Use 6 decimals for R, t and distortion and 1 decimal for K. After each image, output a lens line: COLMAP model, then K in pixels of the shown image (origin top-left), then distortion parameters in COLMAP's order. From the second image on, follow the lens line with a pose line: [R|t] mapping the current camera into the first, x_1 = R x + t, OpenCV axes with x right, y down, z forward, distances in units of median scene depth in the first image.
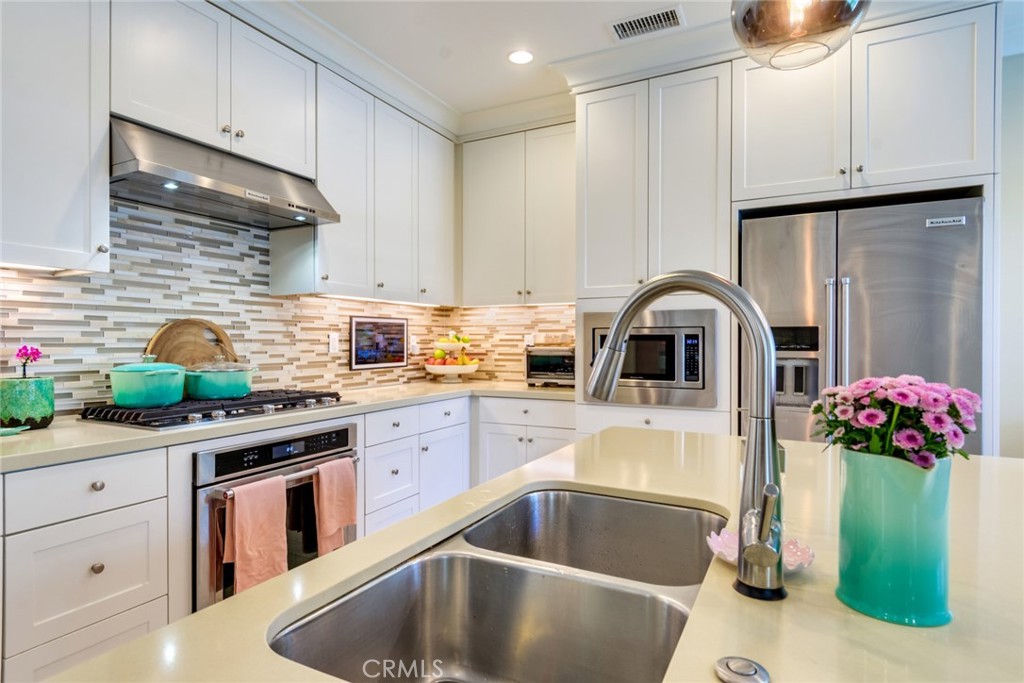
lens RADIAL K [[555.8, 0, 511.2], [0, 555.8, 344.5], [0, 0, 1]] dist [0.002237, -0.003845]
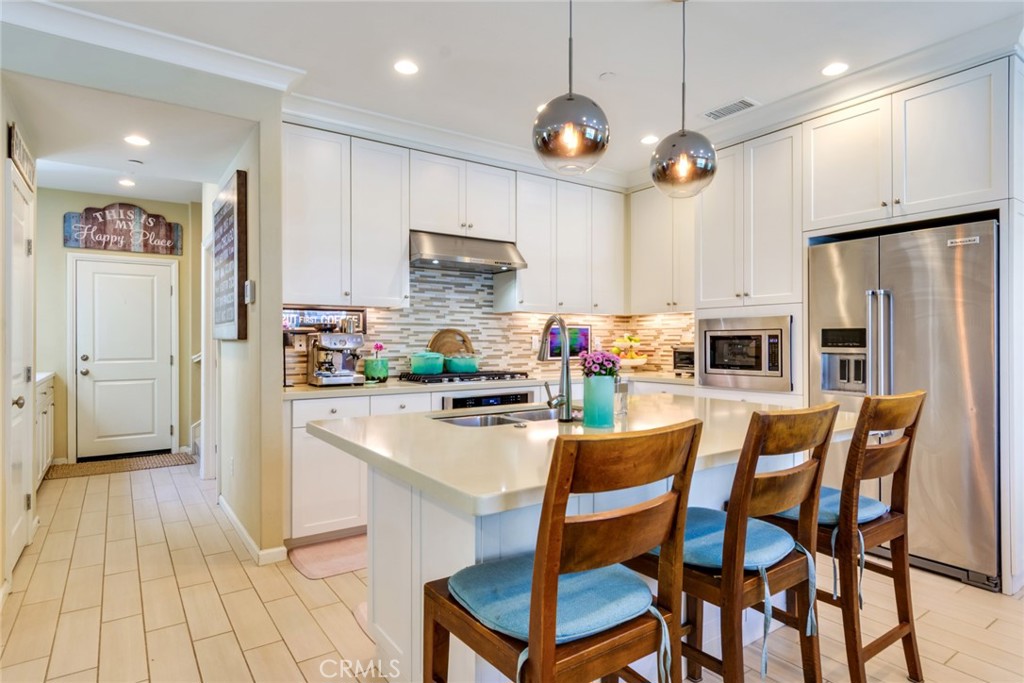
lens RADIAL K [[555.8, 0, 516.2], [0, 555.8, 340.7], [0, 0, 1]] dist [0.002237, -0.003845]
pose [[0.889392, -0.003072, -0.457136, 0.405974], [-0.000721, 0.999967, -0.008123, 0.006361], [0.457146, 0.007554, 0.889360, -0.462257]]
